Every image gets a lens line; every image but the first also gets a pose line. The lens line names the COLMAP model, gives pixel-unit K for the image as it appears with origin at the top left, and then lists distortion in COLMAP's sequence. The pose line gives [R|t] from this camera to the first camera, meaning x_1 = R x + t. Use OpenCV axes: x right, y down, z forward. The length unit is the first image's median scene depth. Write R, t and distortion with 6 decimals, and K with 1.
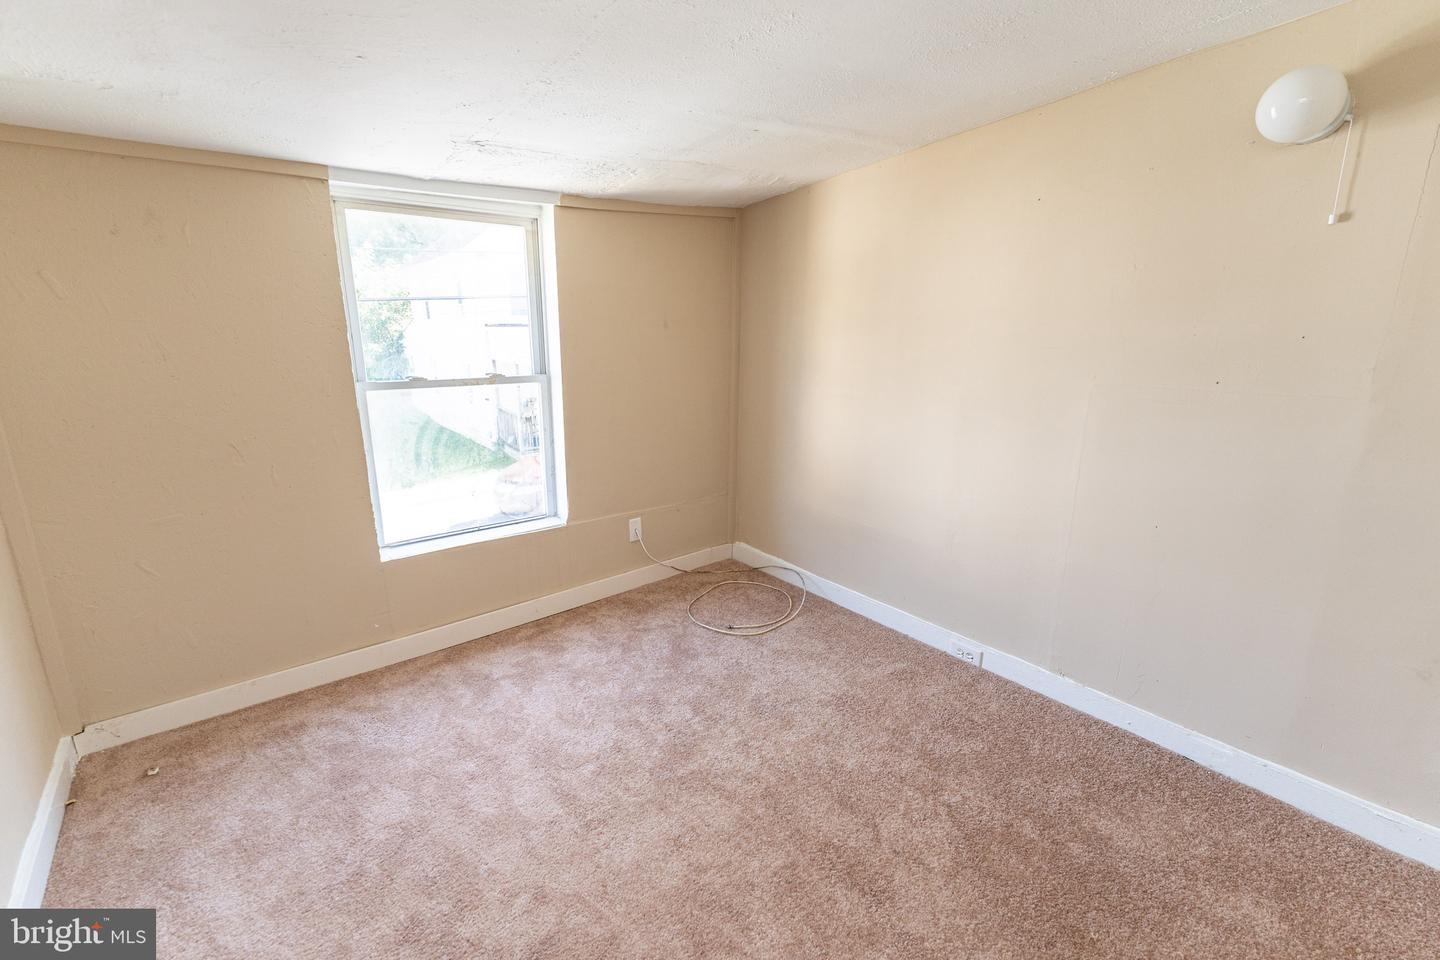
lens RADIAL K [[636.7, 0, 720.0], [0, 636.7, 480.0], [0, 0, 1]] dist [-0.000488, -0.000076]
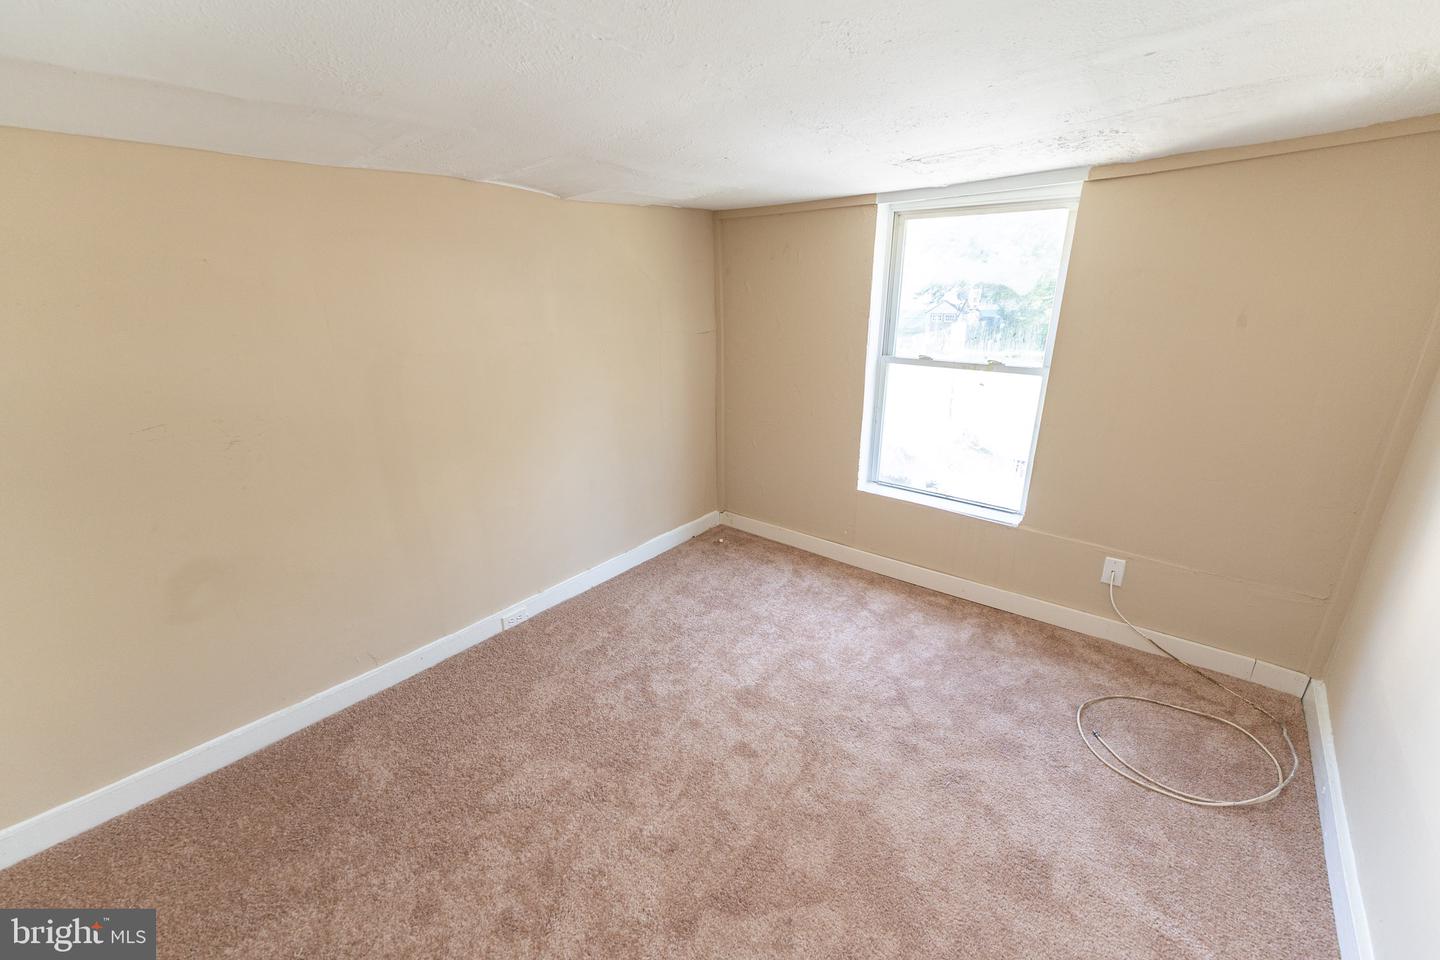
lens RADIAL K [[578.3, 0, 707.6], [0, 578.3, 481.0], [0, 0, 1]] dist [0.000782, 0.000061]
pose [[0.199393, 0.299357, -0.933074, 0.517633], [-0.241851, 0.937772, 0.249182, -0.111088], [0.949605, 0.175980, 0.259385, 0.359446]]
